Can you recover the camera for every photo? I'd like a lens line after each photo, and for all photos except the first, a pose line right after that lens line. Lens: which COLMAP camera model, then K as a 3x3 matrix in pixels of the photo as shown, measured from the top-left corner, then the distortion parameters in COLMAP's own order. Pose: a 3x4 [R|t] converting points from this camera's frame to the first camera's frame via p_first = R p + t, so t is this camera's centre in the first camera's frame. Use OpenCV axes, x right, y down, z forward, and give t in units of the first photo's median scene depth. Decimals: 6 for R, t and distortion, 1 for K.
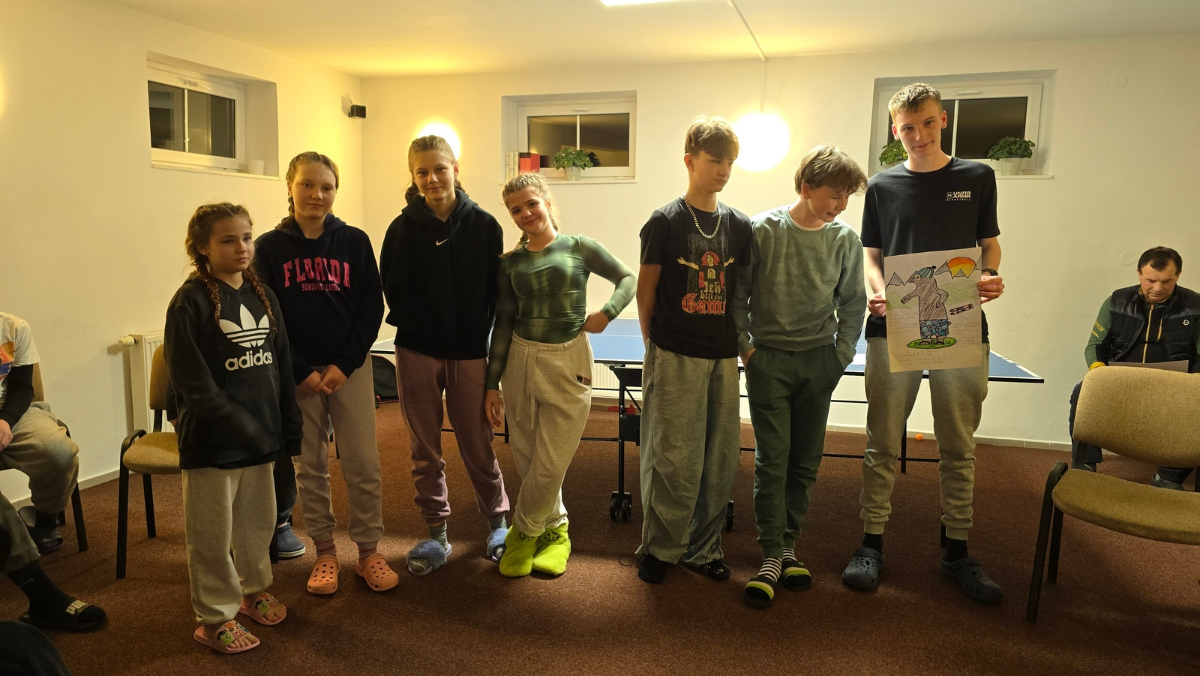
lens RADIAL K [[821.9, 0, 600.9], [0, 821.9, 328.3], [0, 0, 1]] dist [0.055916, -0.055631]
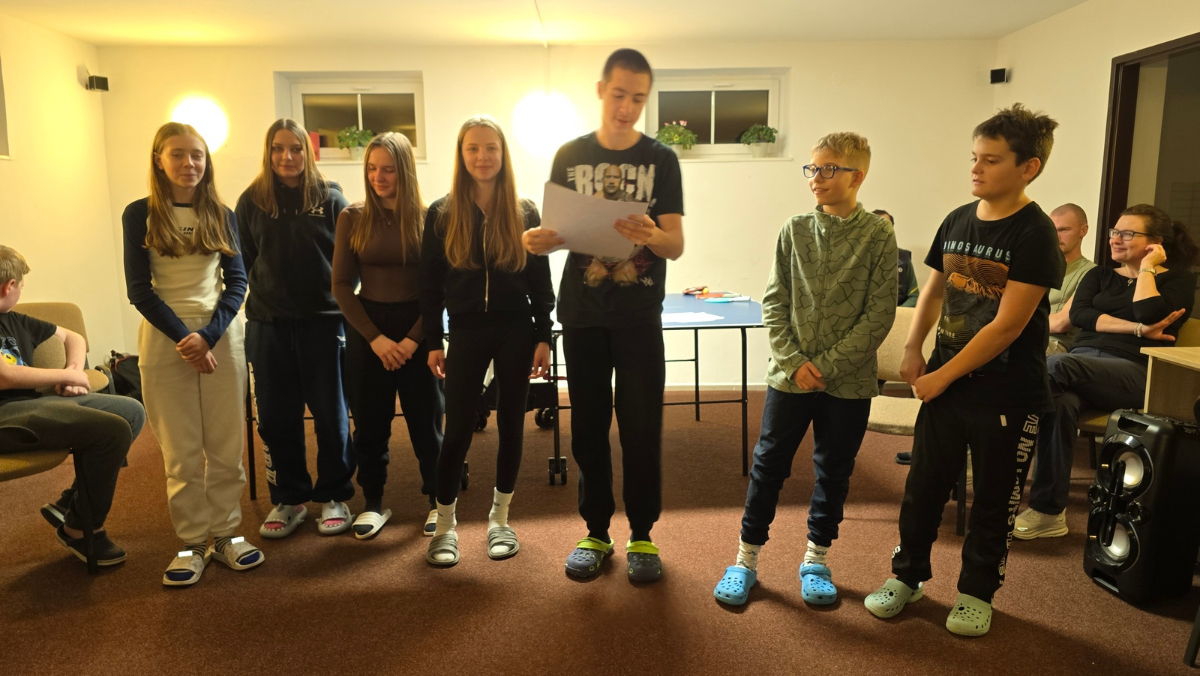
lens RADIAL K [[821.9, 0, 617.0], [0, 821.9, 330.7], [0, 0, 1]] dist [0.055916, -0.055631]
pose [[0.946144, -0.063681, 0.317422, -0.078666], [0.059407, 0.997966, 0.023136, 0.018832], [-0.318249, -0.003033, 0.948002, -0.032129]]
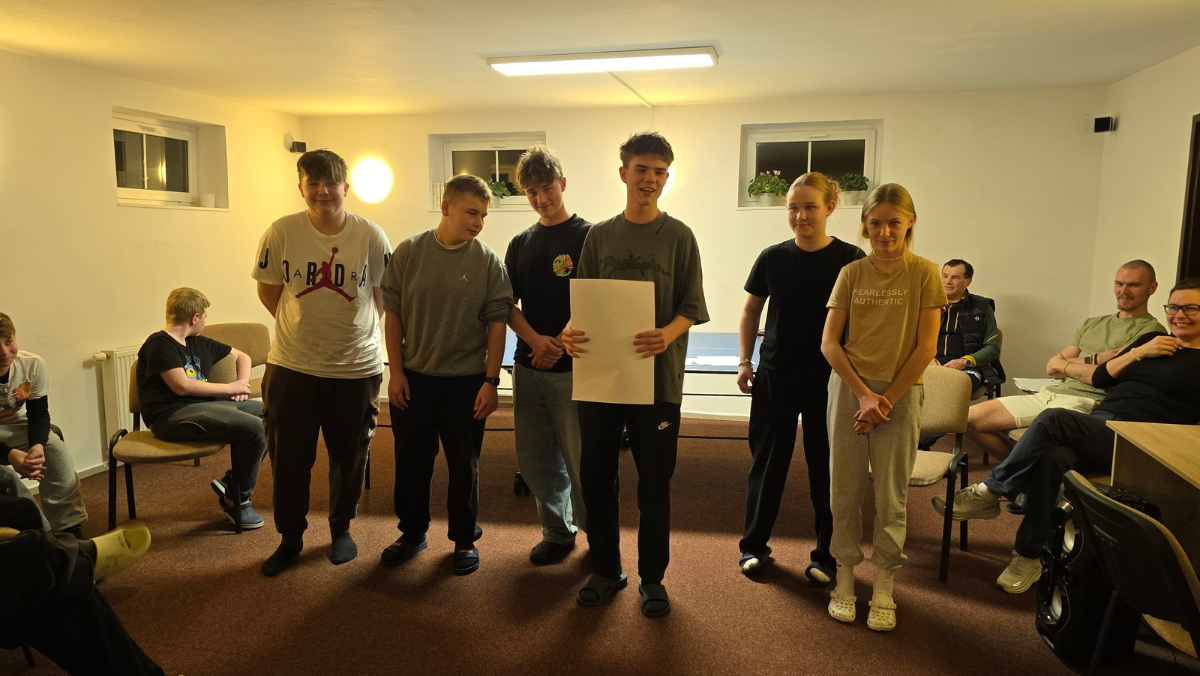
lens RADIAL K [[821.9, 0, 613.6], [0, 821.9, 330.8], [0, 0, 1]] dist [0.055916, -0.055631]
pose [[0.996908, -0.018408, 0.076395, 0.049308], [0.018280, 0.999830, 0.002372, -0.008537], [-0.076426, -0.000969, 0.997075, -0.181543]]
